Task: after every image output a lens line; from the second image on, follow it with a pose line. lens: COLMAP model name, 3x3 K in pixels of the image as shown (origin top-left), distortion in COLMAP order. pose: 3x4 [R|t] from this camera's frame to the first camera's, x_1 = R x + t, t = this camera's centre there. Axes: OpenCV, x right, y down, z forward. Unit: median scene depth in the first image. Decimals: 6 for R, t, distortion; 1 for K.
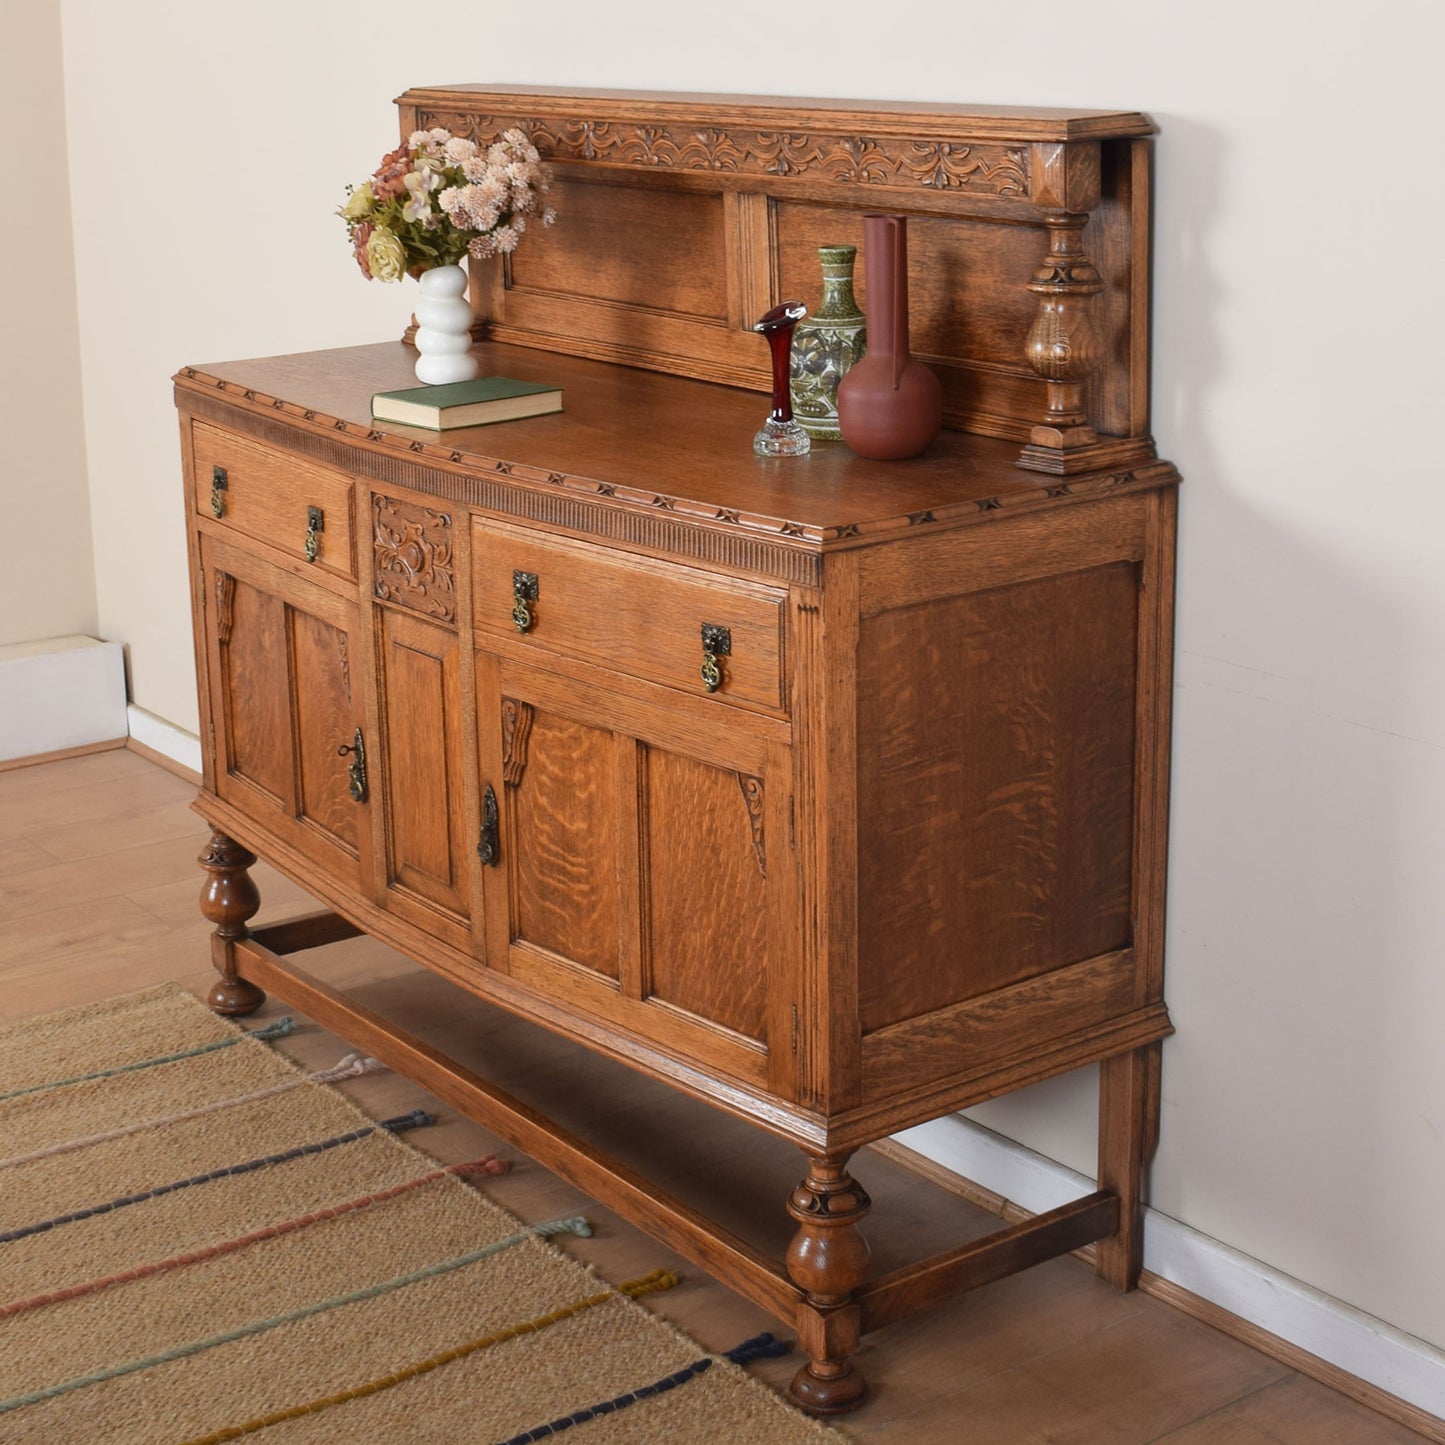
lens RADIAL K [[2632.9, 0, 645.0], [0, 2632.9, 579.8], [0, 0, 1]] dist [-0.079686, -0.090049]
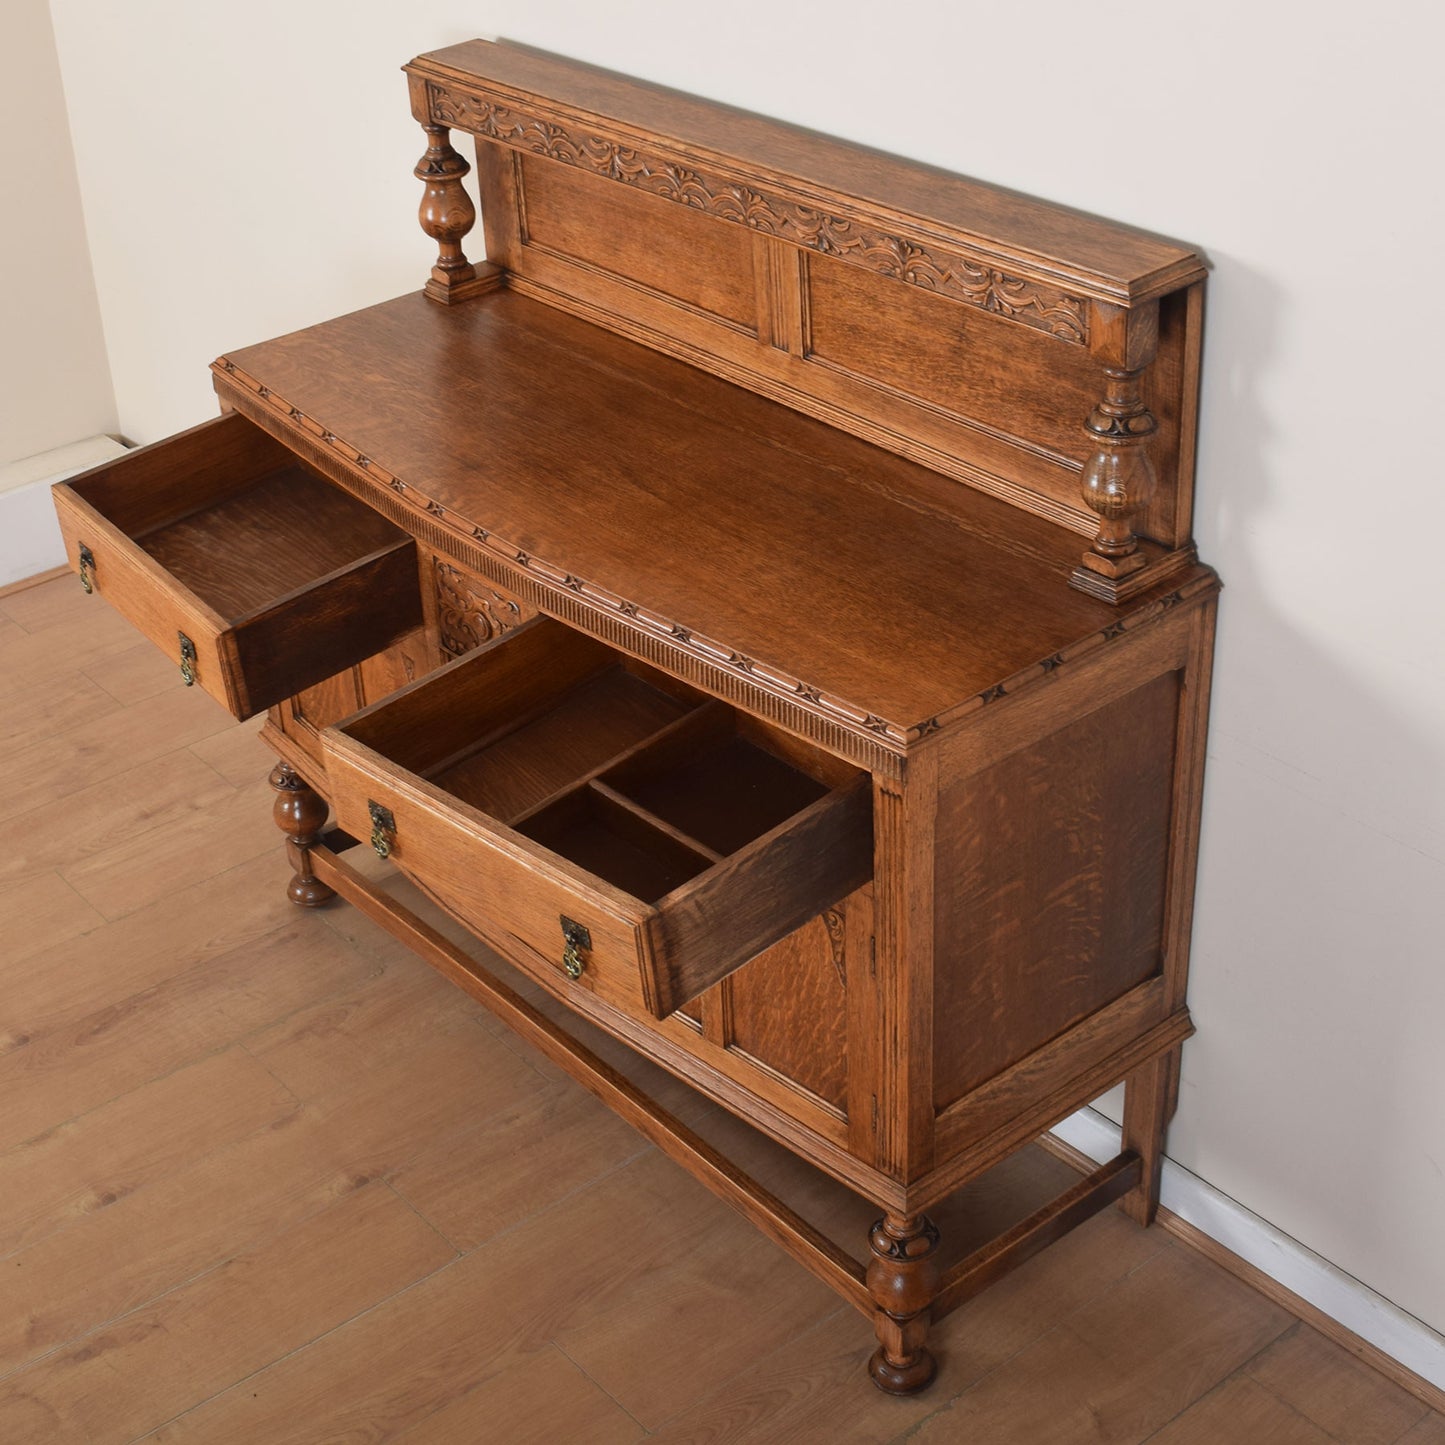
lens RADIAL K [[2360.8, 0, 617.1], [0, 2360.8, 643.4], [0, 0, 1]] dist [-0.094852, -0.014973]
pose [[0.998250, -0.055060, 0.021574, -0.057172], [0.046878, 0.959182, 0.278876, -0.277251], [-0.036049, -0.277377, 0.960085, 0.092886]]
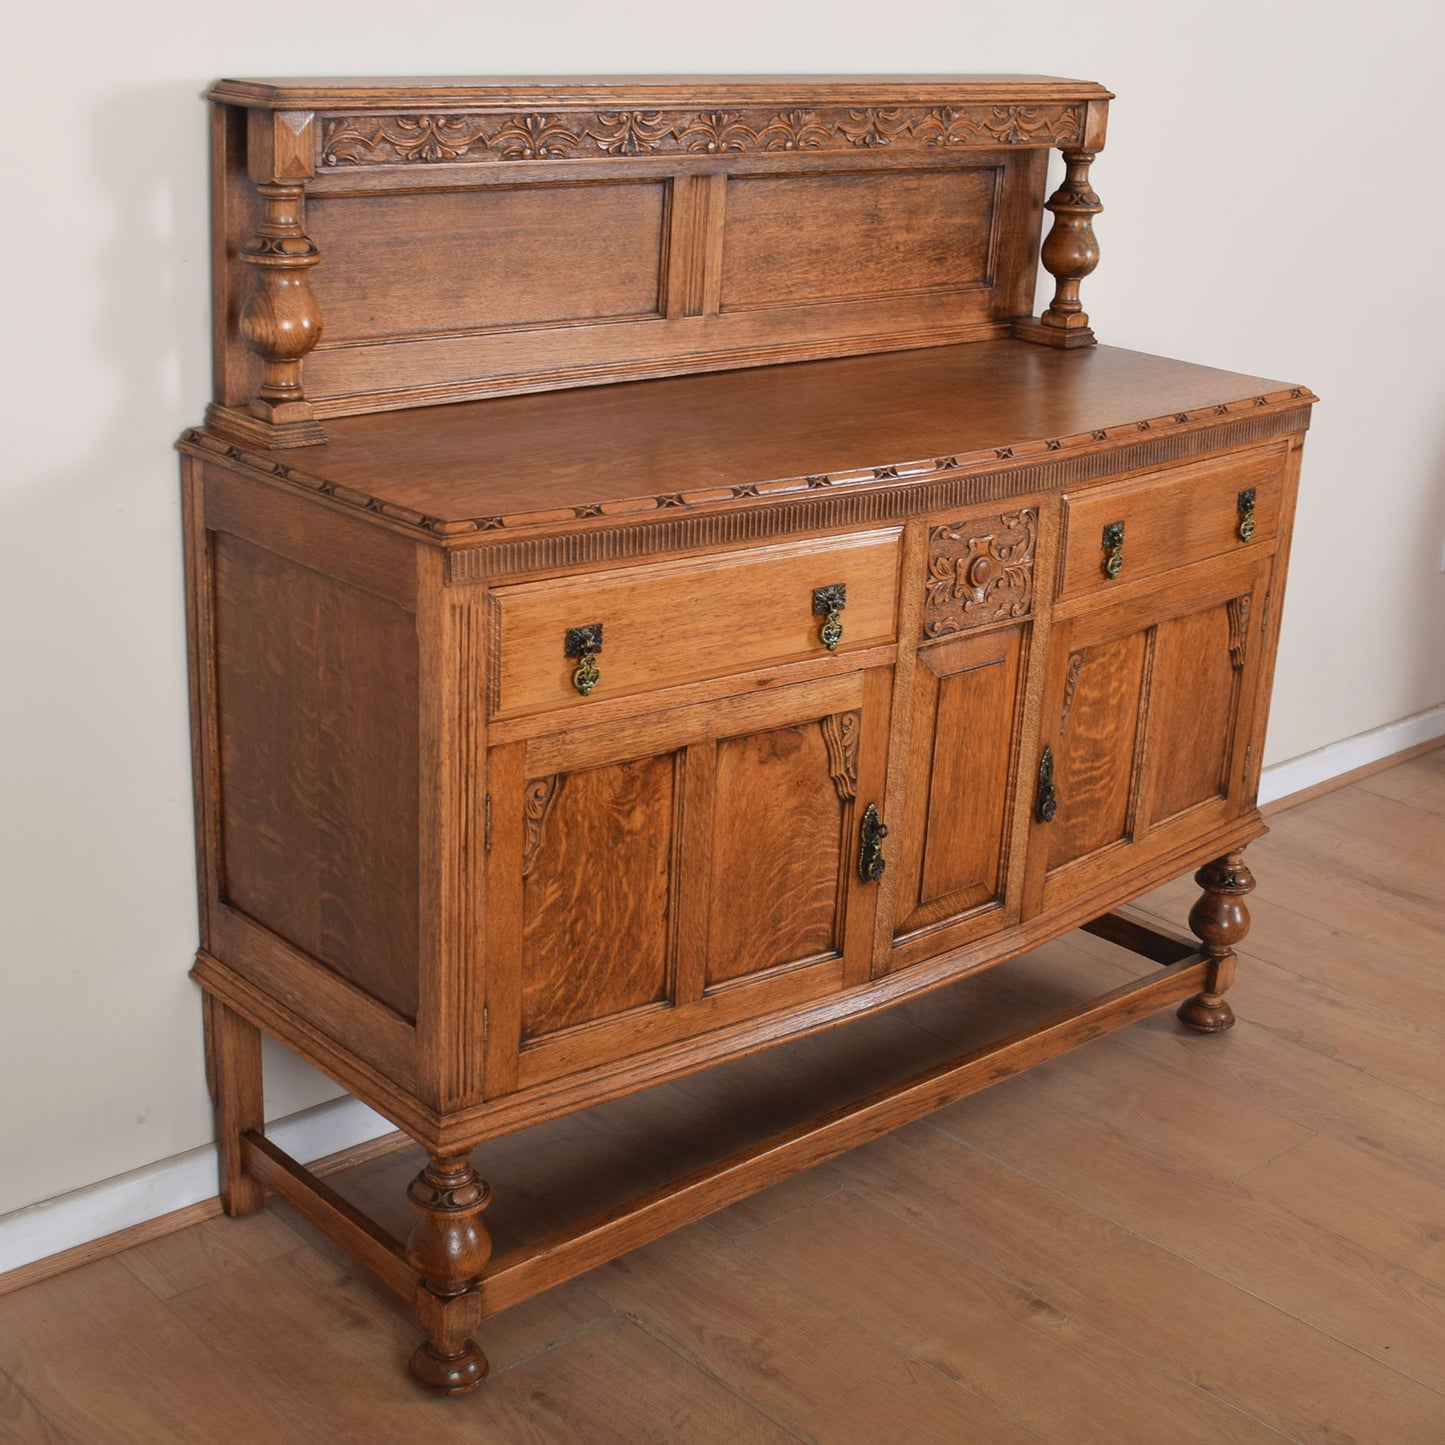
lens RADIAL K [[2194.7, 0, 722.5], [0, 2194.7, 722.5], [0, 0, 1]] dist [-0.085035, -0.034121]
pose [[-0.121739, -0.312034, 0.942239, -0.894428], [0.188083, 0.924848, 0.330575, -0.253502], [-0.974579, 0.217463, -0.053902, 1.209096]]
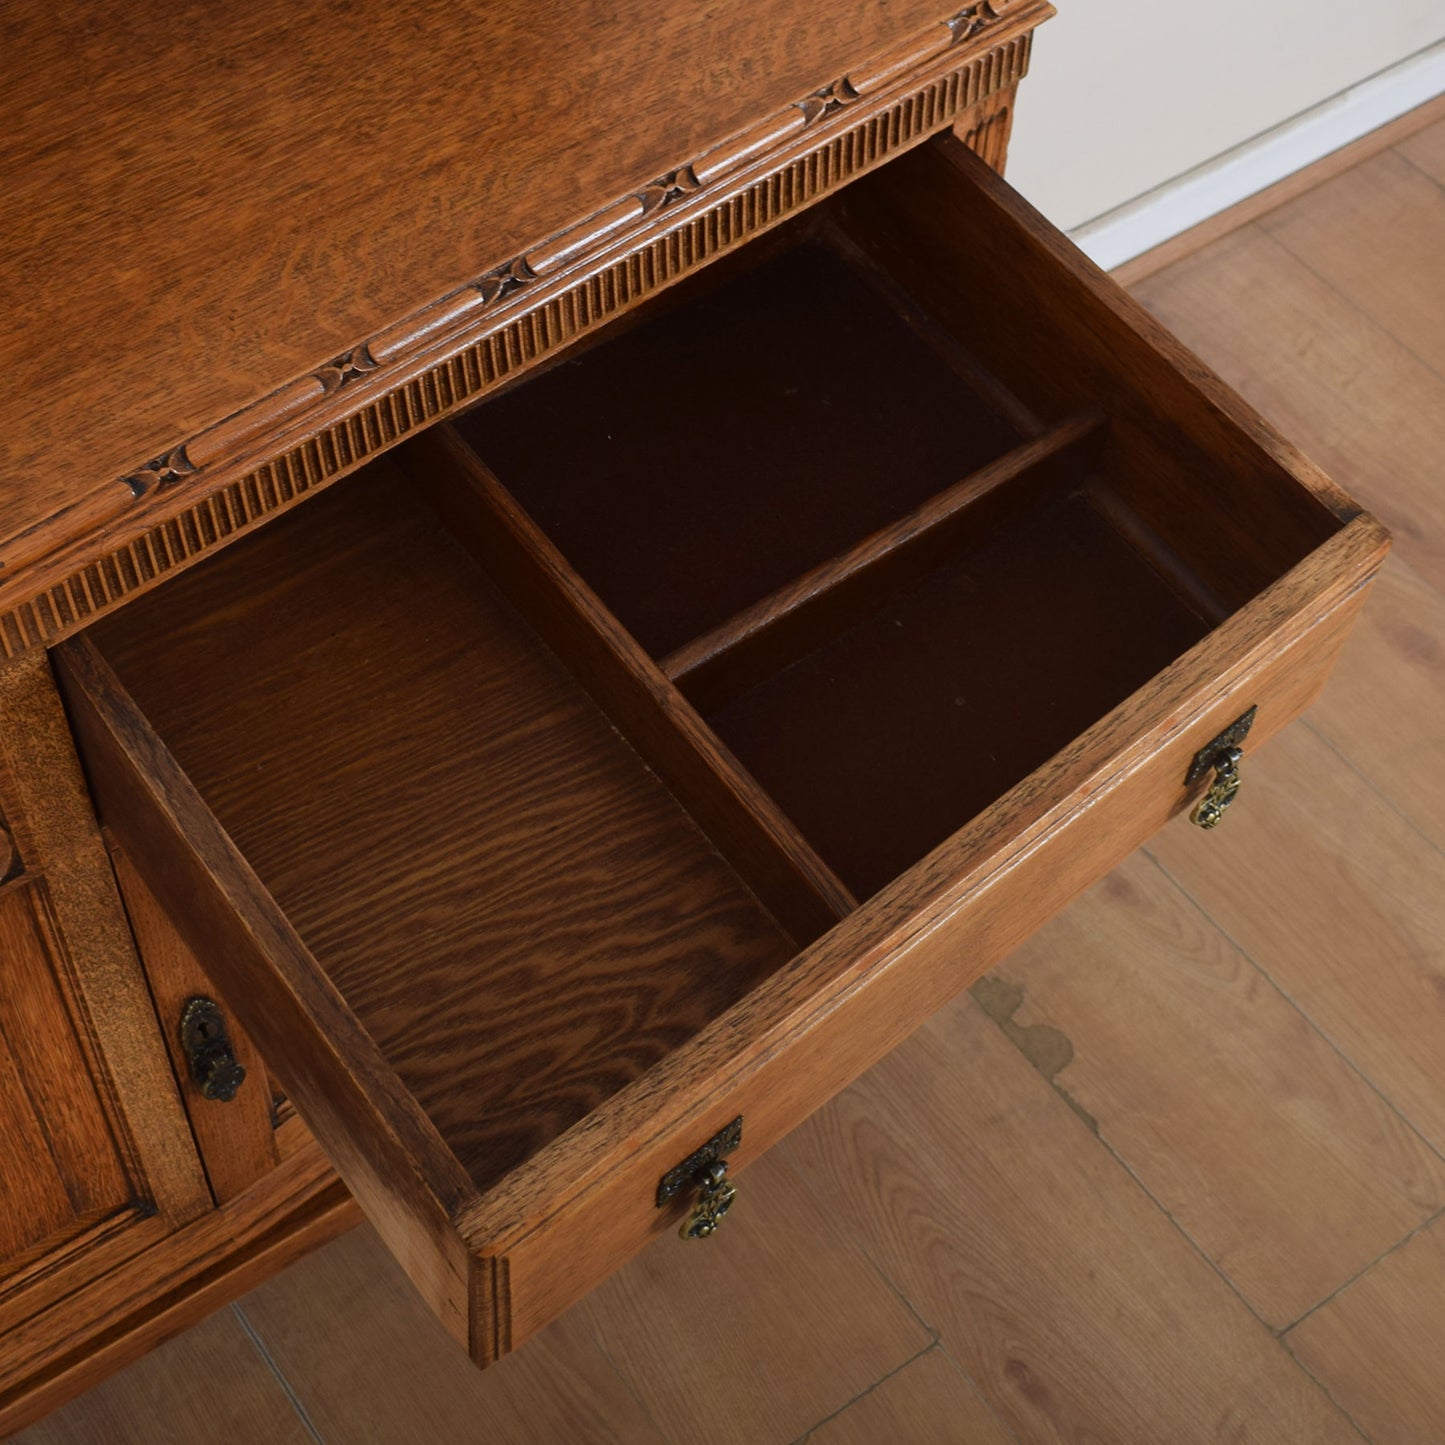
lens RADIAL K [[2360.8, 0, 617.1], [0, 2360.8, 643.4], [0, 0, 1]] dist [-0.094852, -0.014973]
pose [[-0.000752, -0.773554, 0.633730, -0.278467], [0.221983, 0.617790, 0.754360, -0.260430], [-0.975050, 0.141245, 0.171251, 0.876014]]
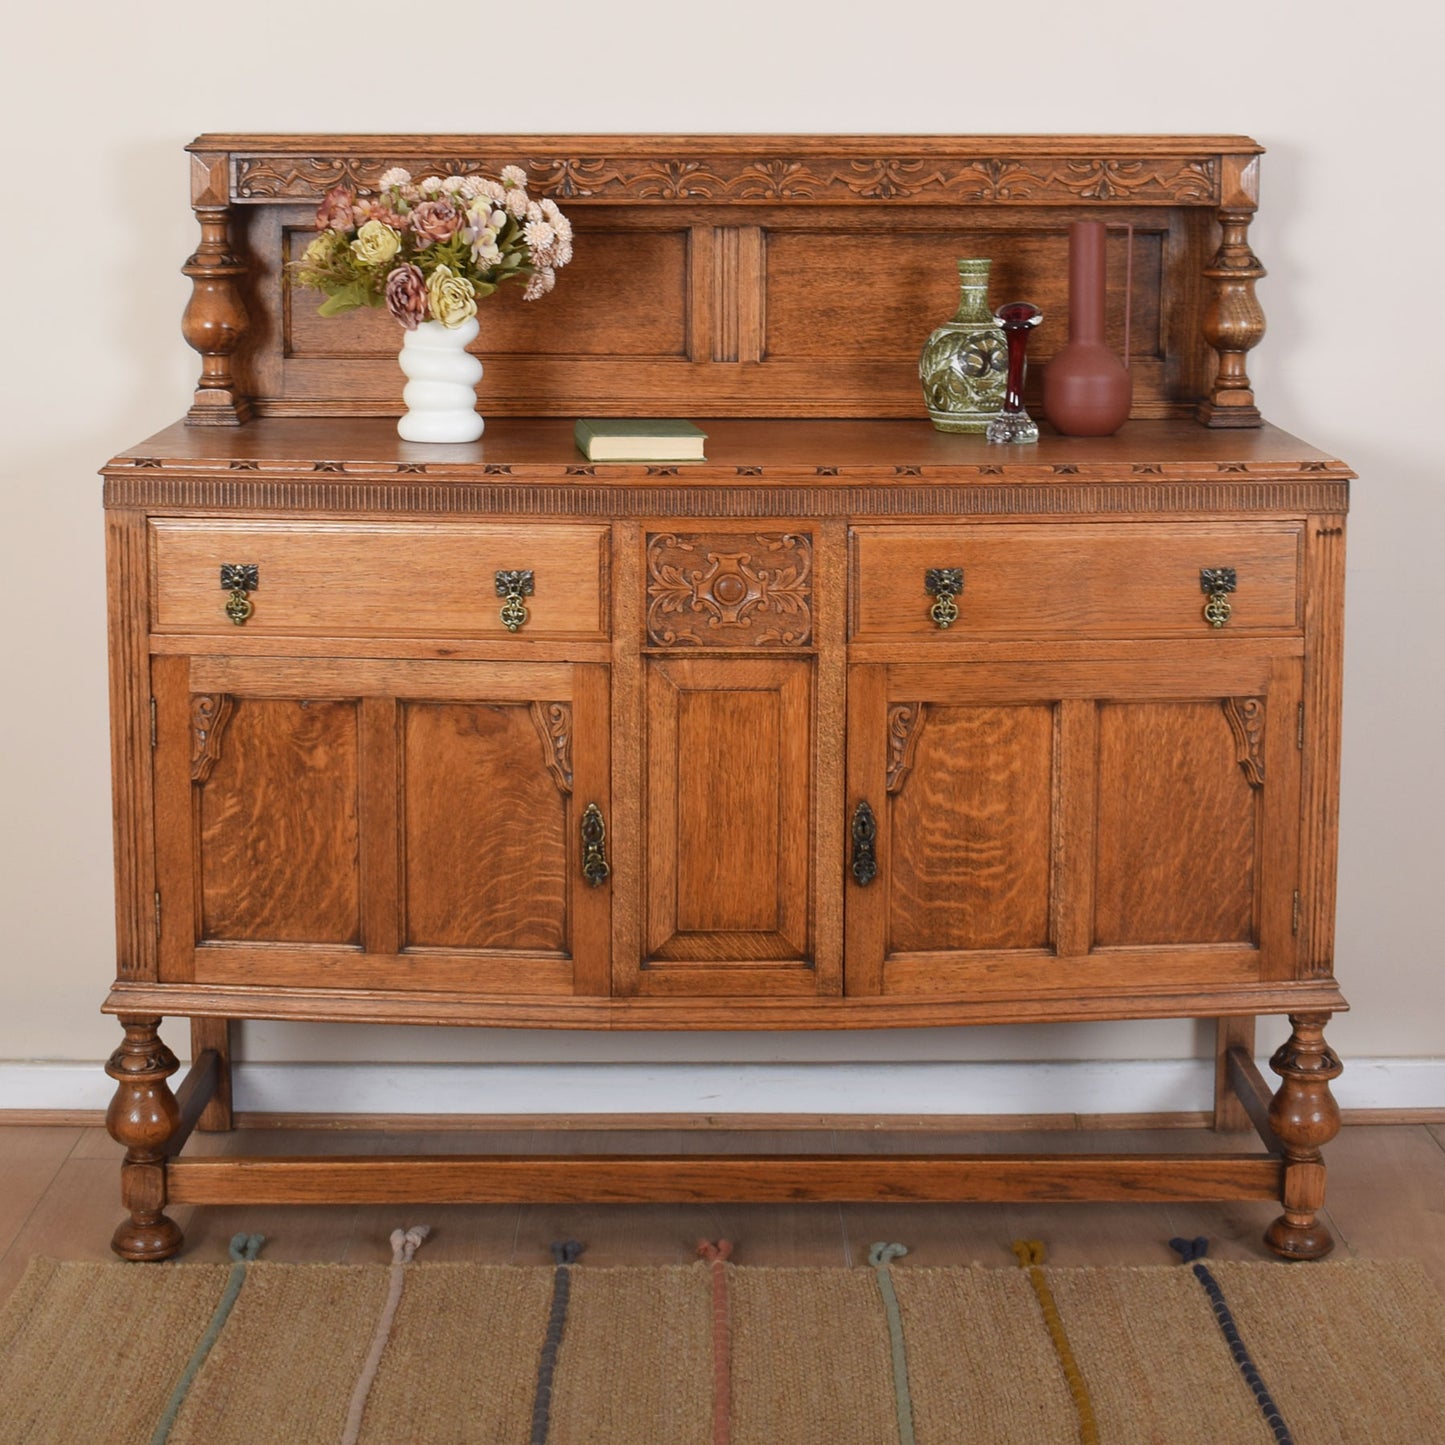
lens RADIAL K [[2814.6, 0, 743.0], [0, 2814.6, 440.5], [0, 0, 1]] dist [-0.095832, -0.036423]
pose [[0.566522, -0.063855, 0.821569, -0.970665], [0.174098, 0.983763, -0.043589, -0.017566], [-0.805446, 0.167728, 0.568441, 0.428324]]
